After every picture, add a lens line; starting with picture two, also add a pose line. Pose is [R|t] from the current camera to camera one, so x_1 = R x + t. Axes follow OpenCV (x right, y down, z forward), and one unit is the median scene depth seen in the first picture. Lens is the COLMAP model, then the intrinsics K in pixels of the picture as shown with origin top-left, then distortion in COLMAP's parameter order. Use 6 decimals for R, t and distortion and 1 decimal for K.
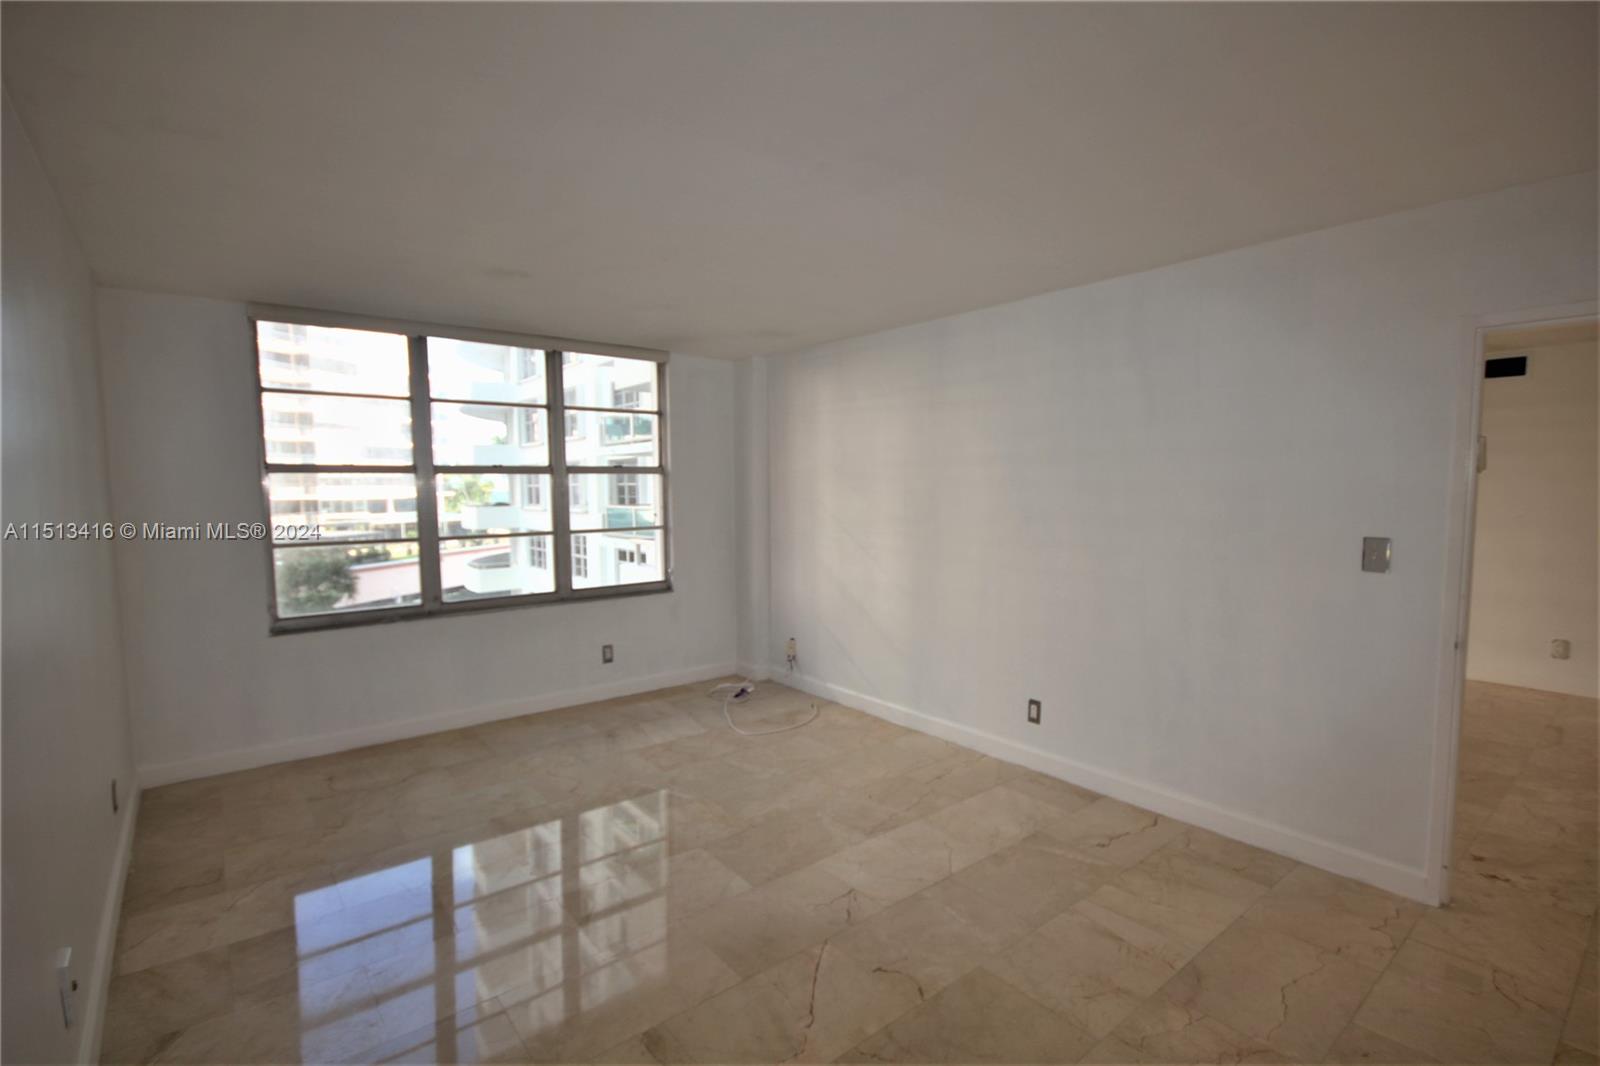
lens RADIAL K [[752.7, 0, 802.9], [0, 752.7, 541.0], [0, 0, 1]] dist [-0.003941, -0.000031]
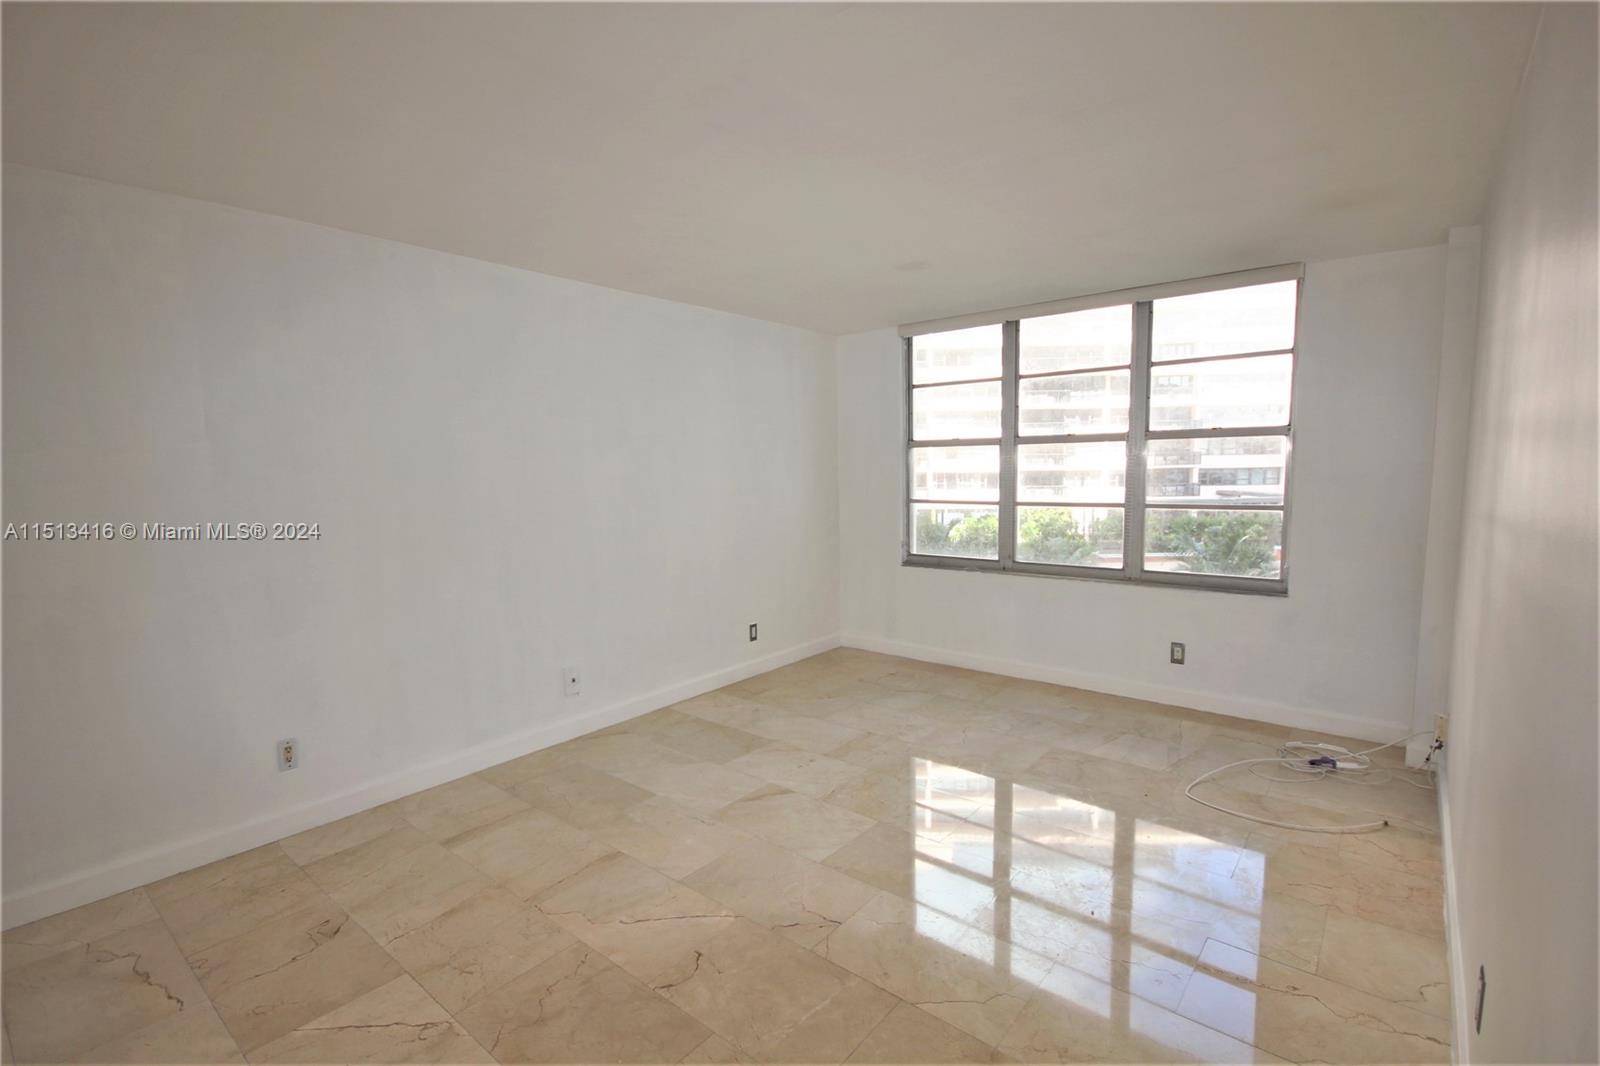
lens RADIAL K [[752.7, 0, 802.9], [0, 752.7, 541.0], [0, 0, 1]] dist [-0.003941, -0.000031]
pose [[0.180550, 0.106696, -0.977762, 0.561191], [-0.052377, 0.993731, 0.098767, -0.042619], [0.982170, 0.033380, 0.185006, 0.502237]]
